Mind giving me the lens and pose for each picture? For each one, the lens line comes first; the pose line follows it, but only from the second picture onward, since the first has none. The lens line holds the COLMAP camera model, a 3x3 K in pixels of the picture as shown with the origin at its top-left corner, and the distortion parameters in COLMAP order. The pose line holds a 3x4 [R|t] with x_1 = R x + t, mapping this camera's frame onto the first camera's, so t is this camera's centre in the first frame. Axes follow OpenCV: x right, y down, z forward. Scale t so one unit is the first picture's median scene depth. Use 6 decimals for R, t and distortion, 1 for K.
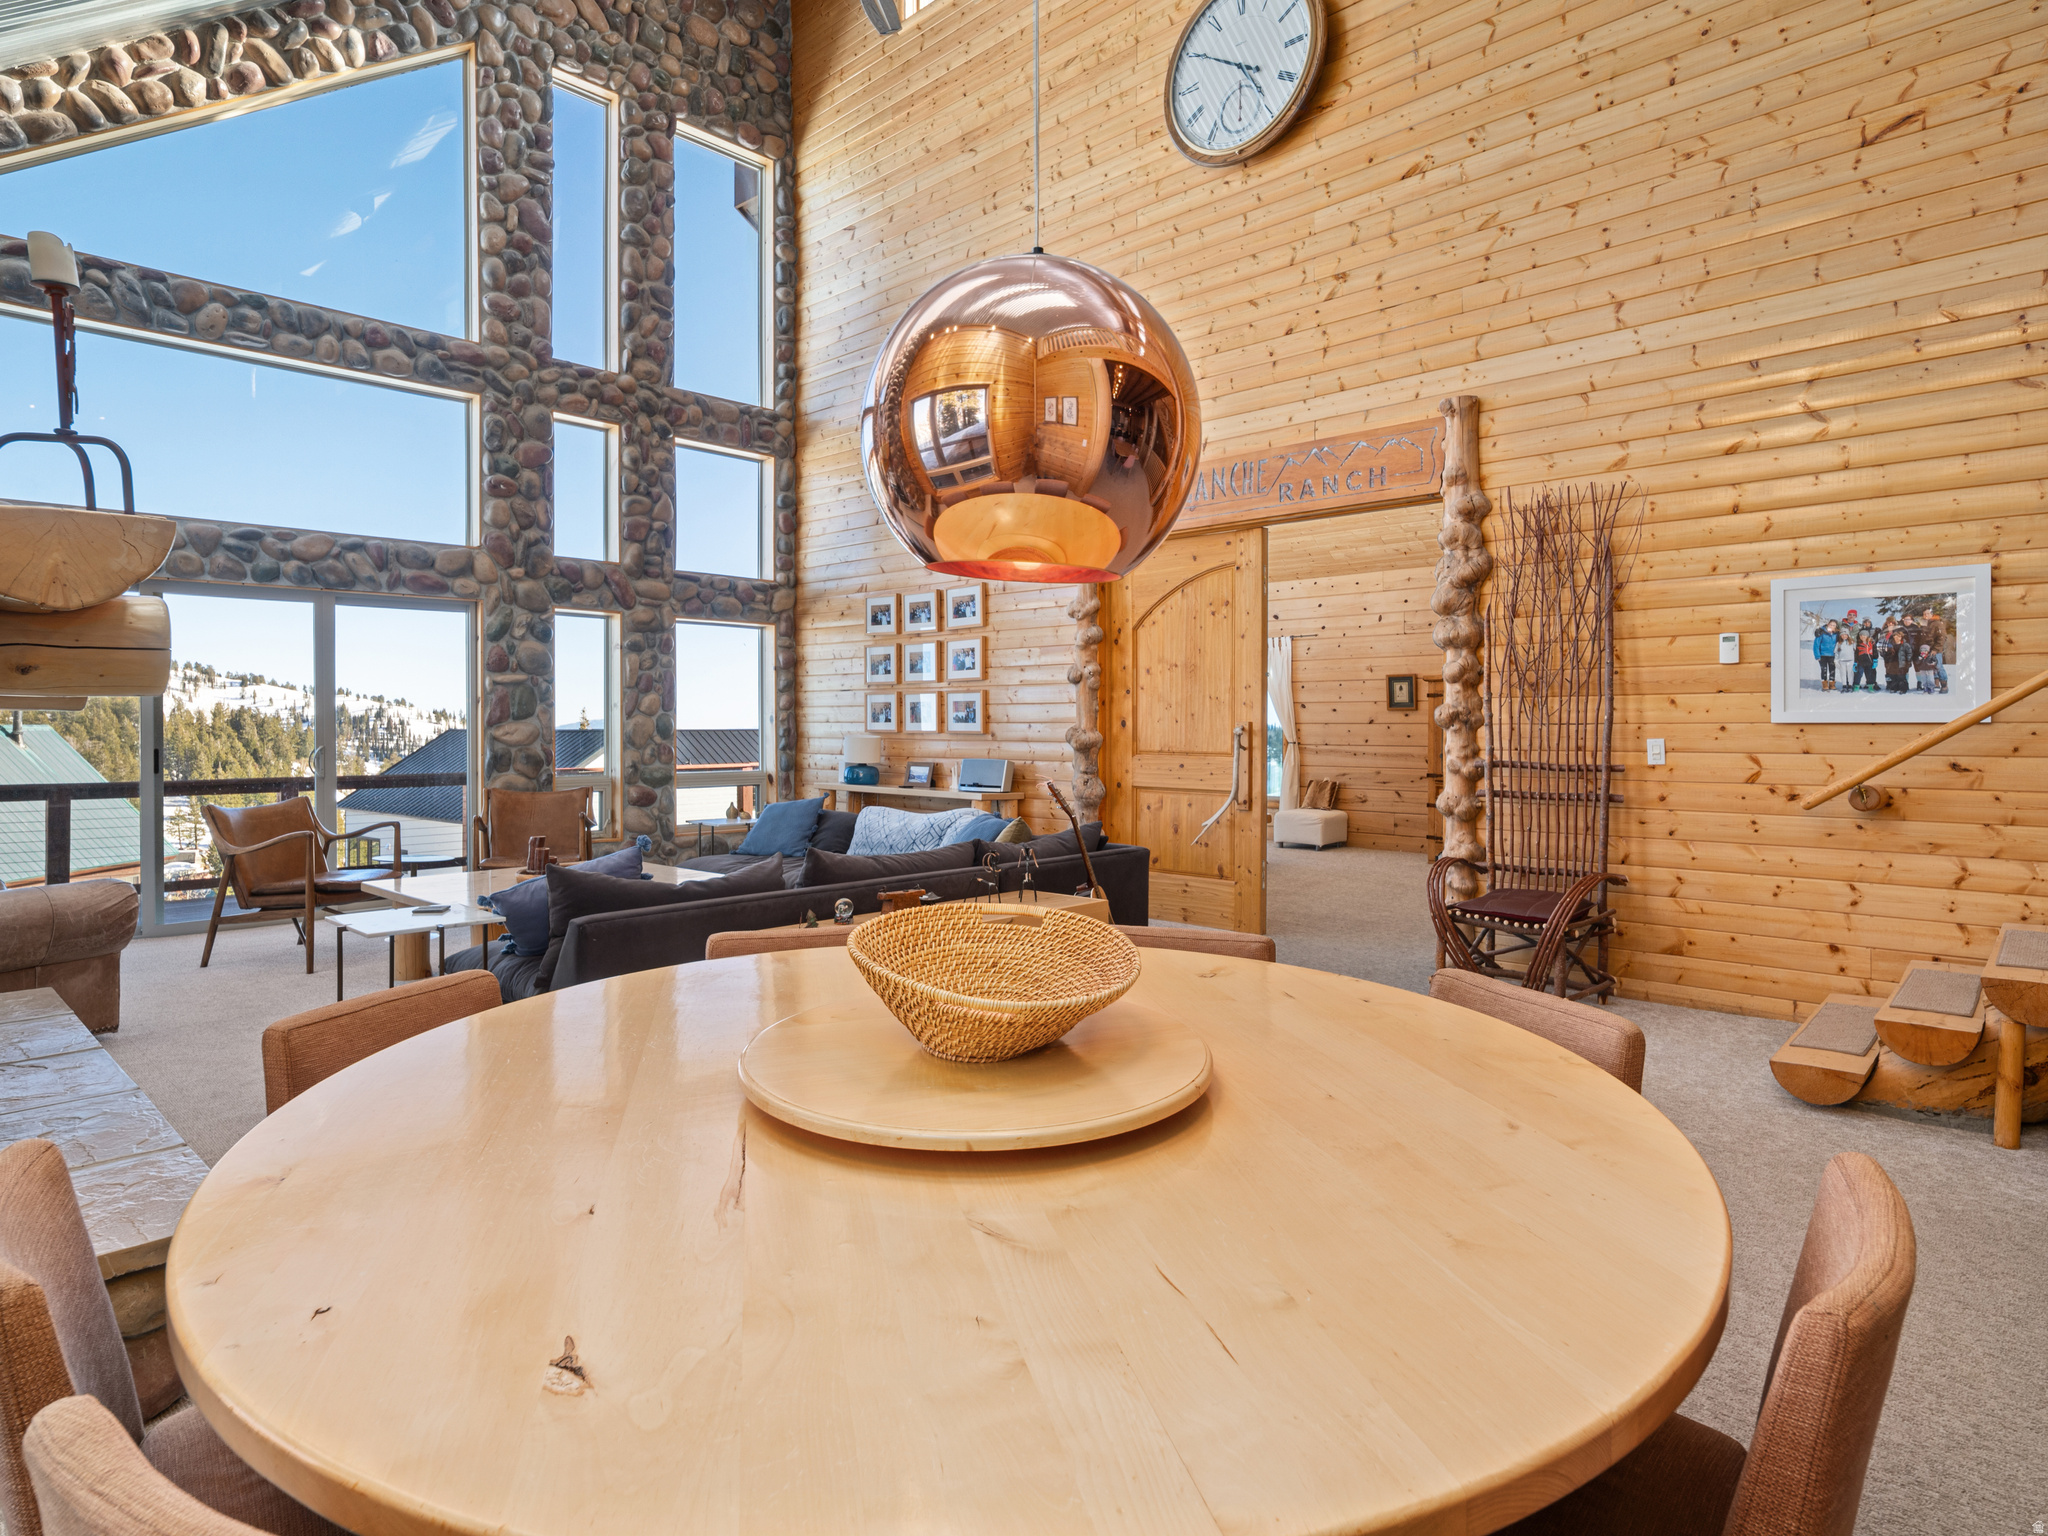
lens RADIAL K [[1178.5, 0, 1011.1], [0, 1178.5, 724.2], [0, 0, 1]] dist [0.007369, 0.000947]
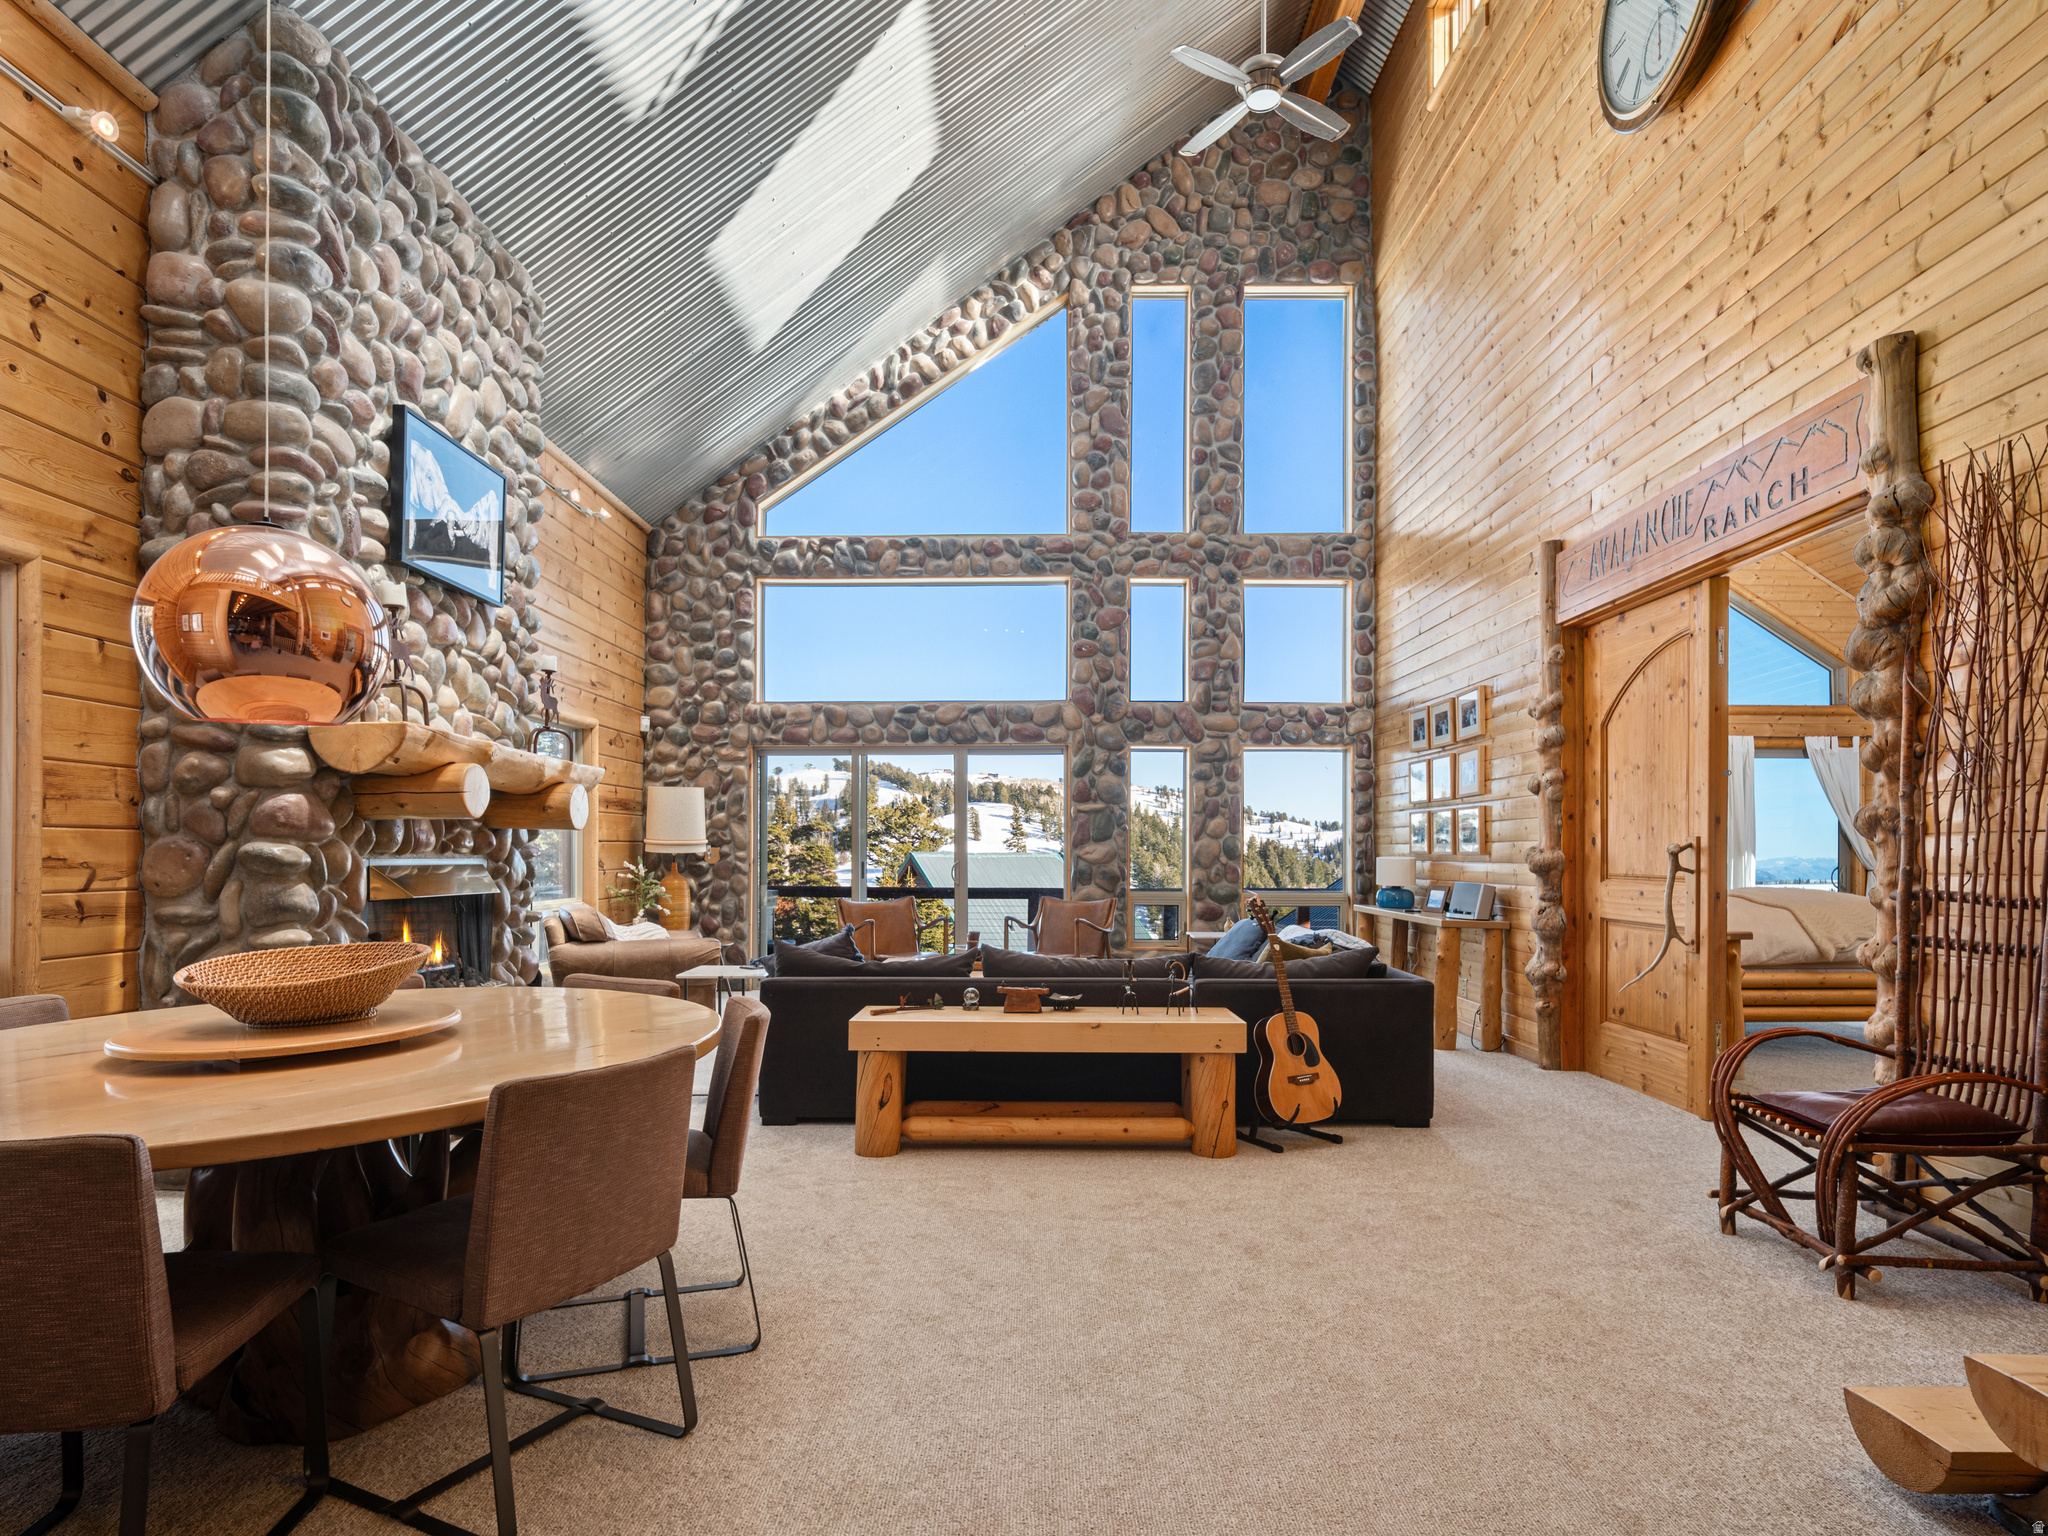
lens RADIAL K [[1143.8, 0, 978.8], [0, 1143.8, 844.4], [0, 0, 1]] dist [-0.002277, 0.001011]
pose [[0.668197, -0.003586, -0.743976, 0.358504], [-0.003660, 0.999960, -0.008107, 0.008842], [0.743976, 0.008140, 0.668157, 0.136195]]
